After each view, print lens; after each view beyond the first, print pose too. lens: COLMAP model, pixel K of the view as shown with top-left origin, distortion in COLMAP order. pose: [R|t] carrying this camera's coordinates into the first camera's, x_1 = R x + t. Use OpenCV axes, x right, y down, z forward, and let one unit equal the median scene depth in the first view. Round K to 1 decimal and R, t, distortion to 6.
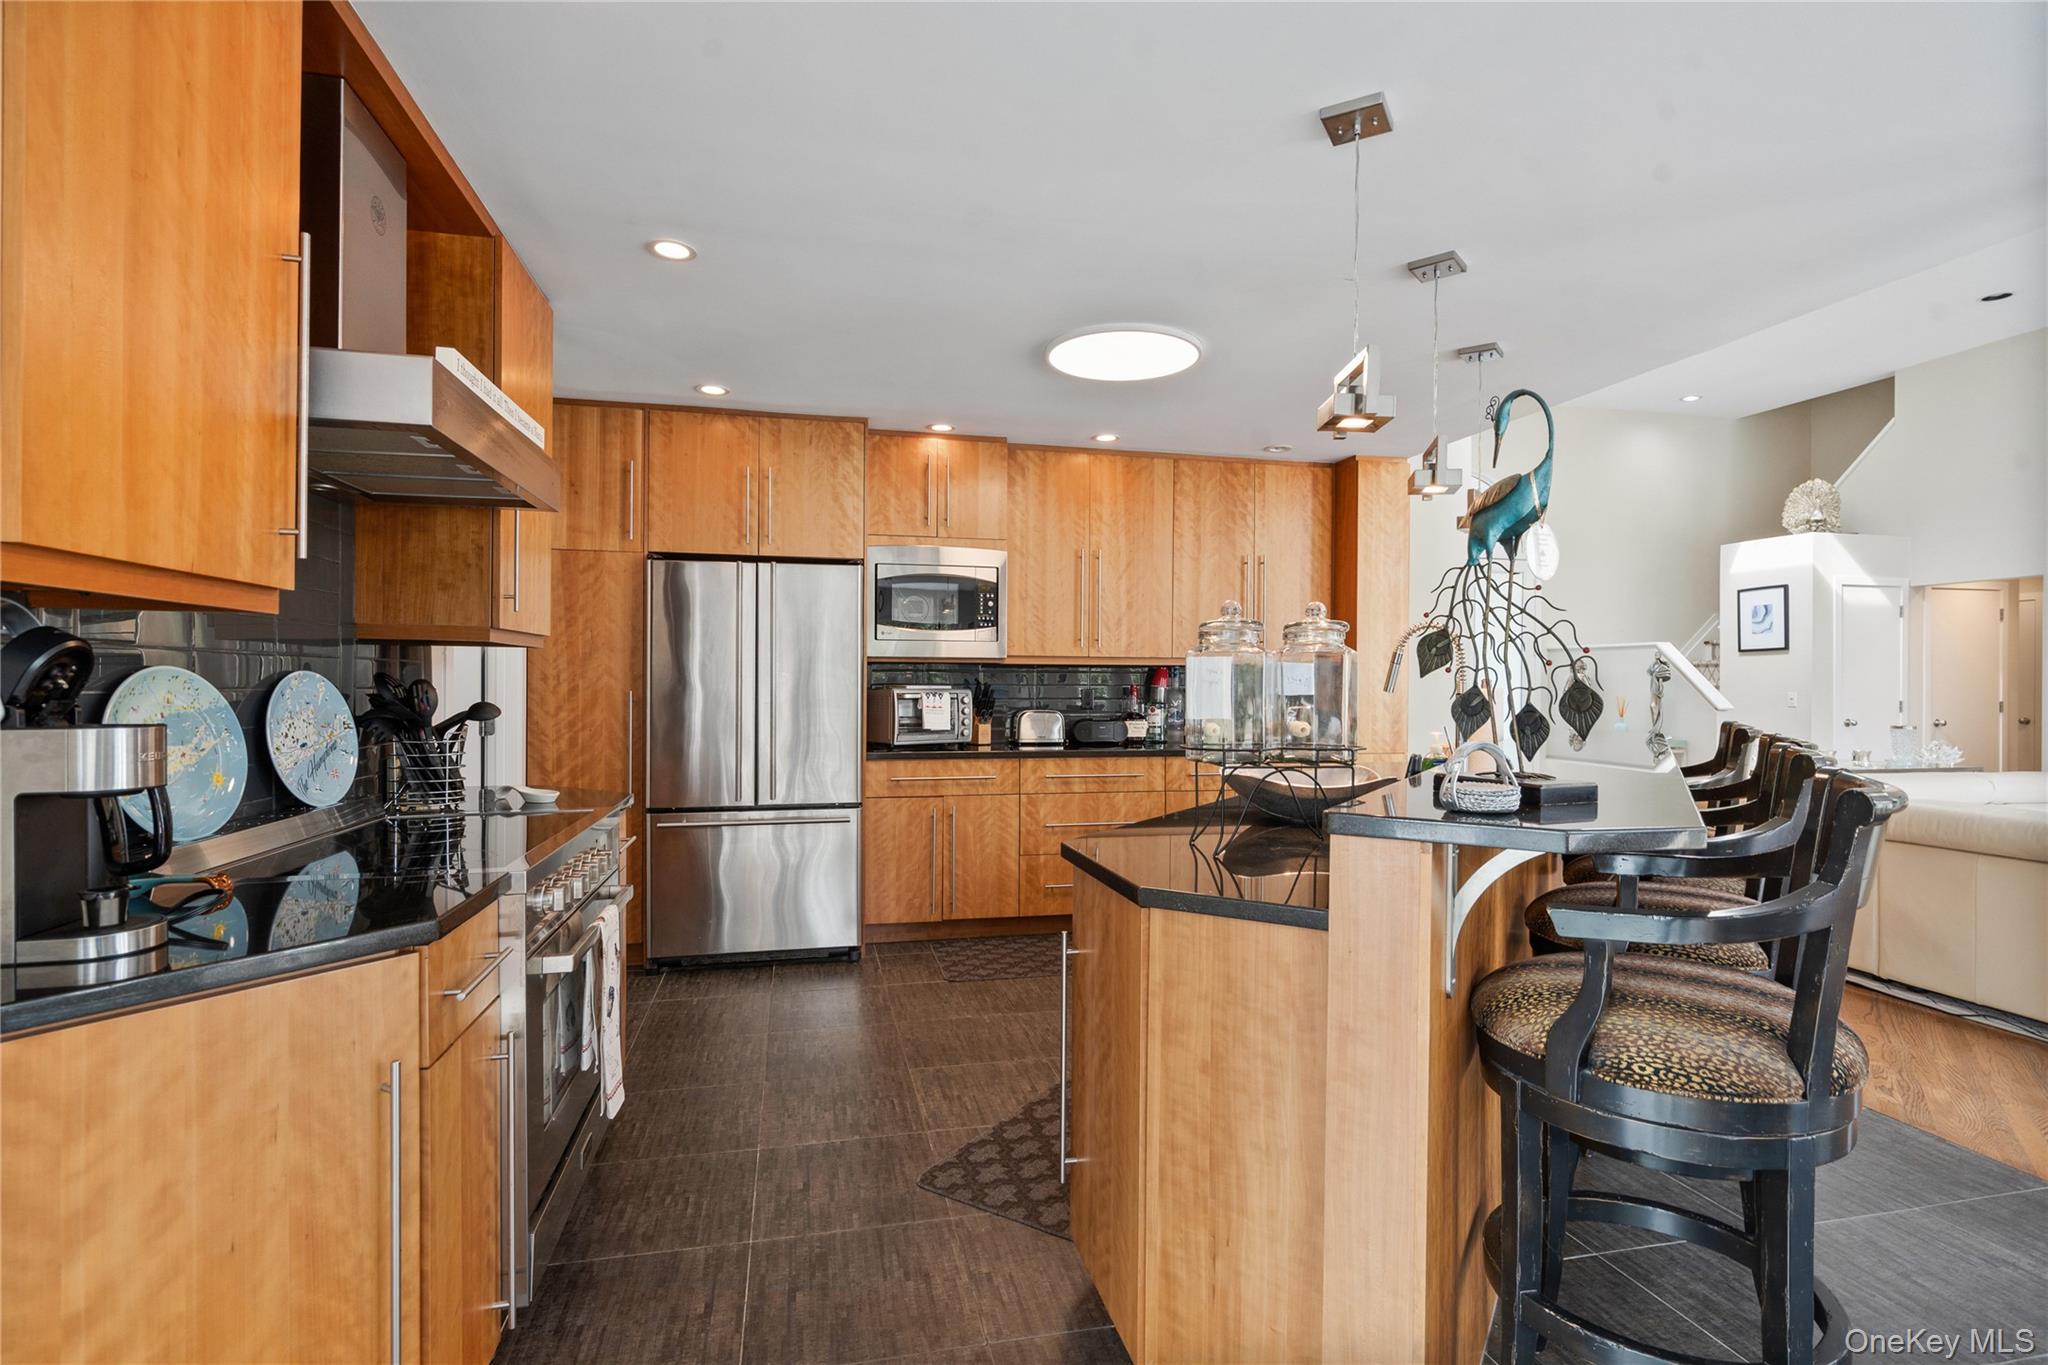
lens RADIAL K [[984.6, 0, 1025.8], [0, 984.6, 687.2], [0, 0, 1]] dist [0.000890, 0.000131]
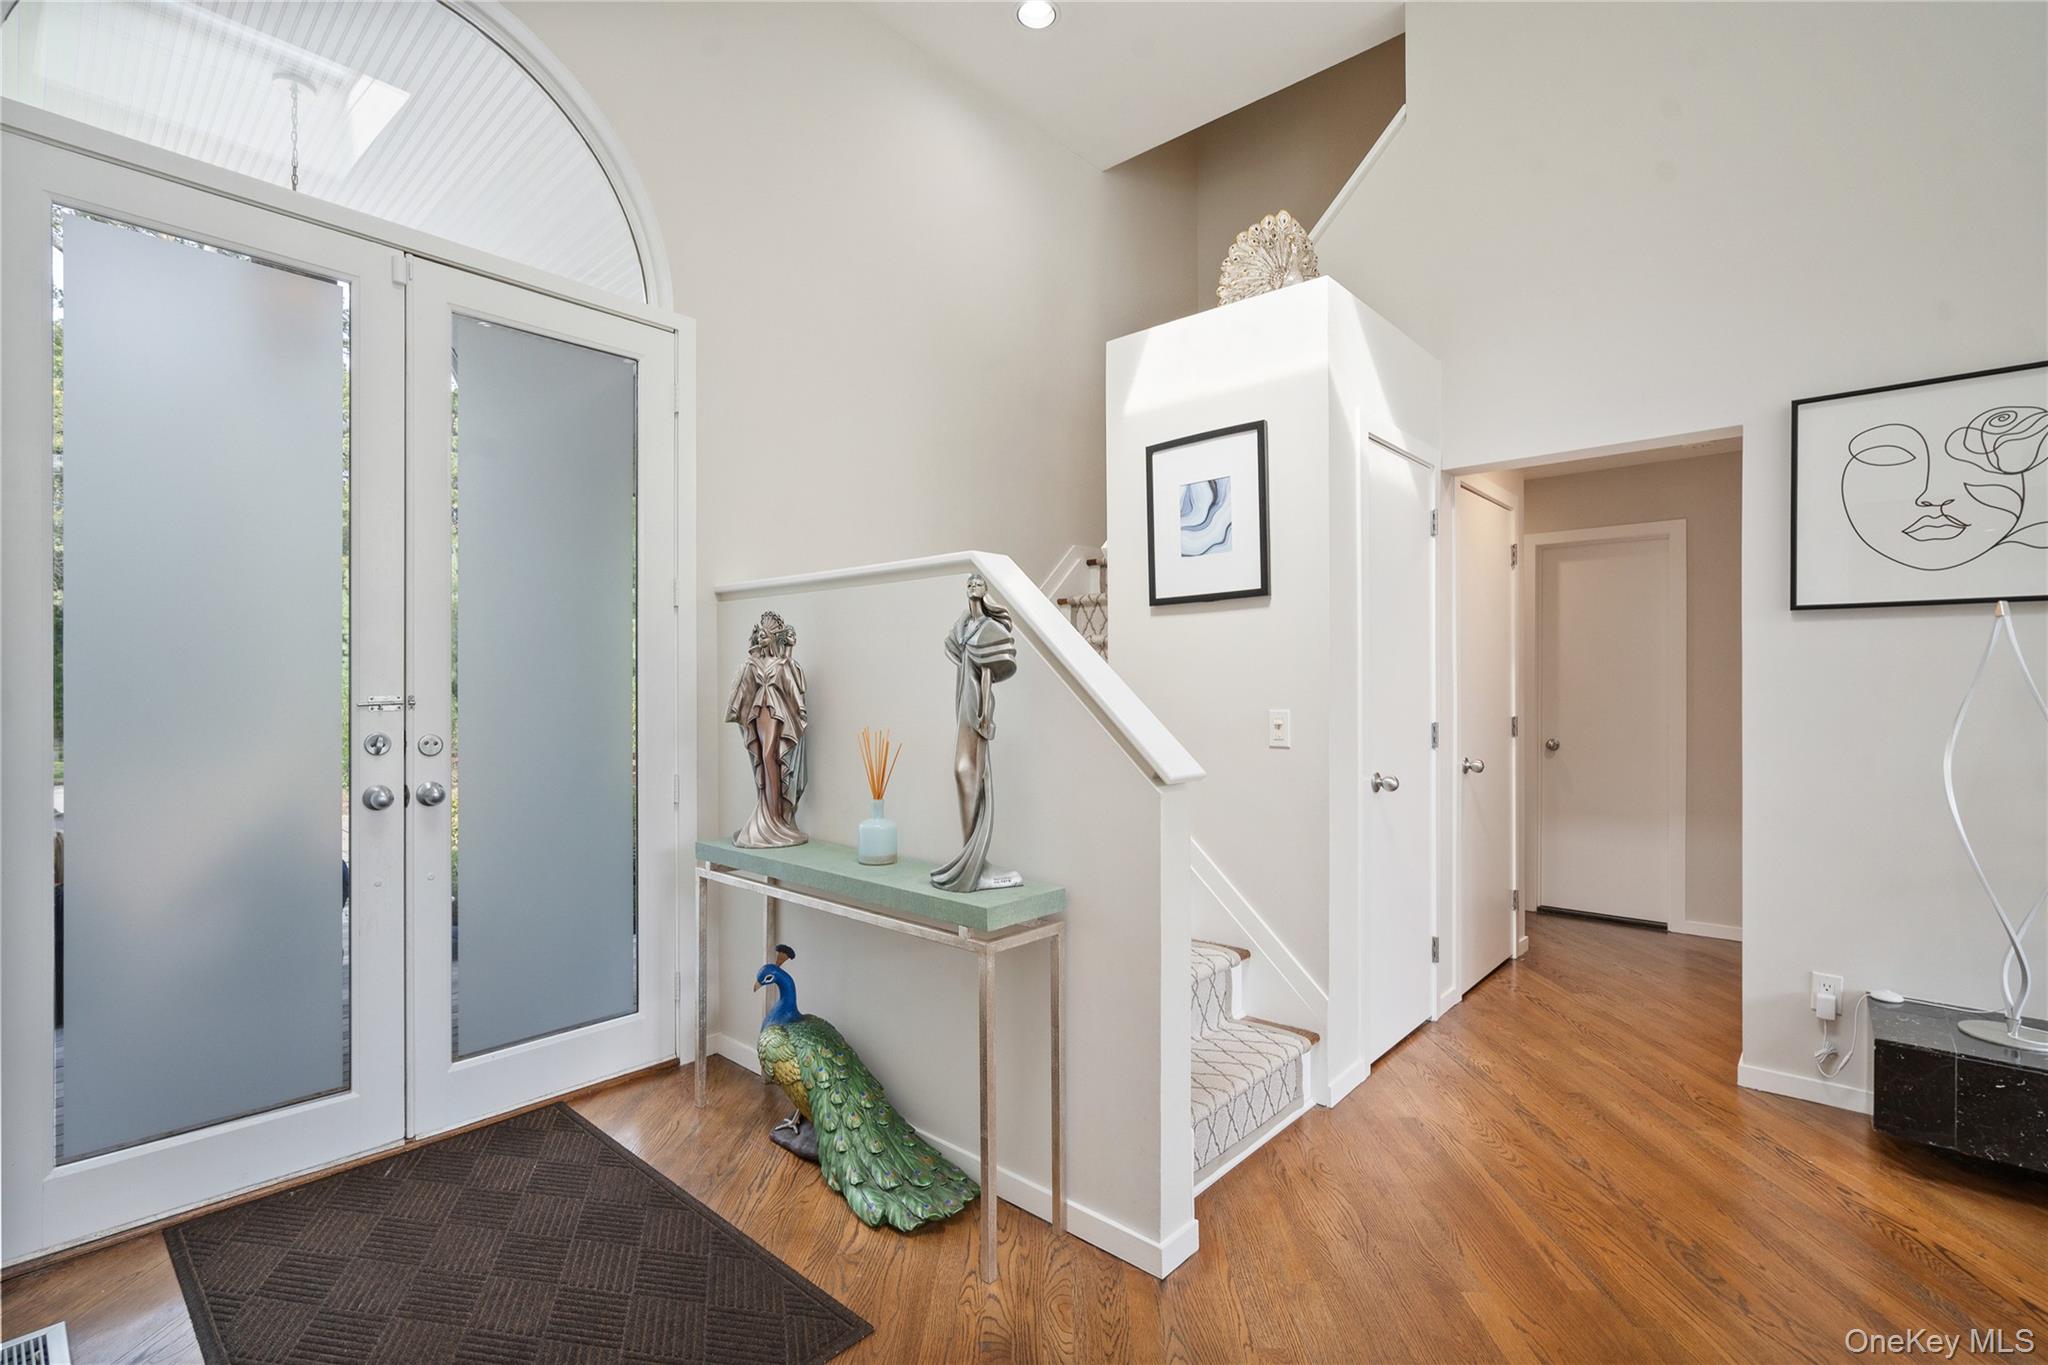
lens RADIAL K [[937.7, 0, 1022.2], [0, 937.7, 660.7], [0, 0, 1]] dist [-0.000031, 0.000672]
pose [[0.814006, 0.009640, 0.580776, 0.802317], [0.009177, 0.999524, -0.029454, -0.005575], [-0.580784, 0.029306, 0.813530, 1.251382]]
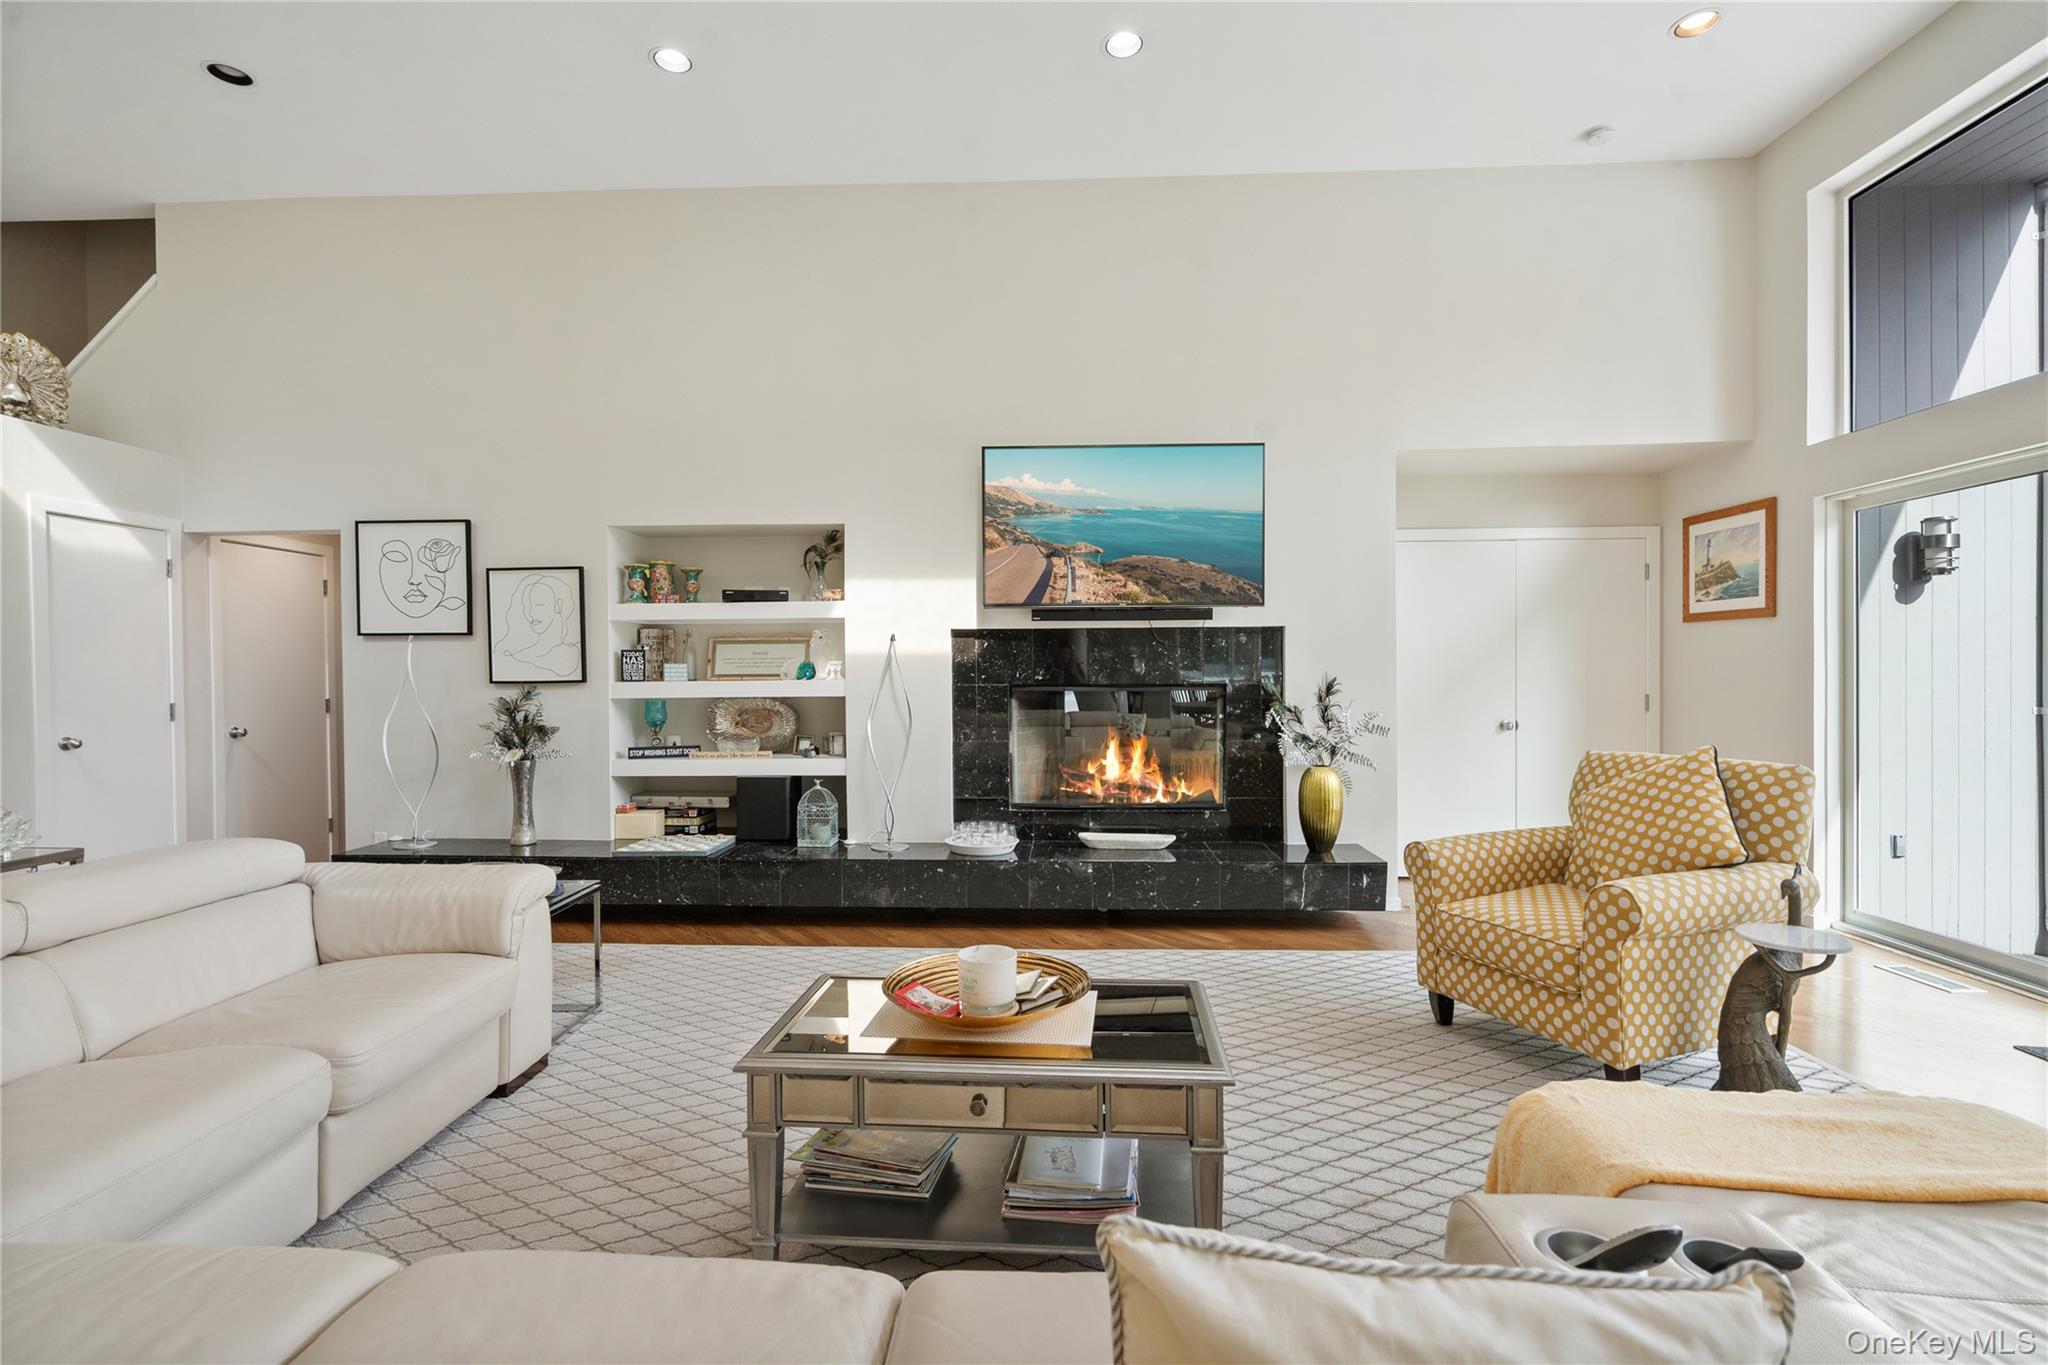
lens RADIAL K [[941.0, 0, 1024.0], [0, 941.0, 682.5], [0, 0, 1]] dist [-0.000528, 0.000900]
pose [[0.259696, -0.016318, 0.965552, 0.702140], [0.014121, 0.999814, 0.013099, -0.000867], [-0.965587, 0.010233, 0.259878, 0.466513]]
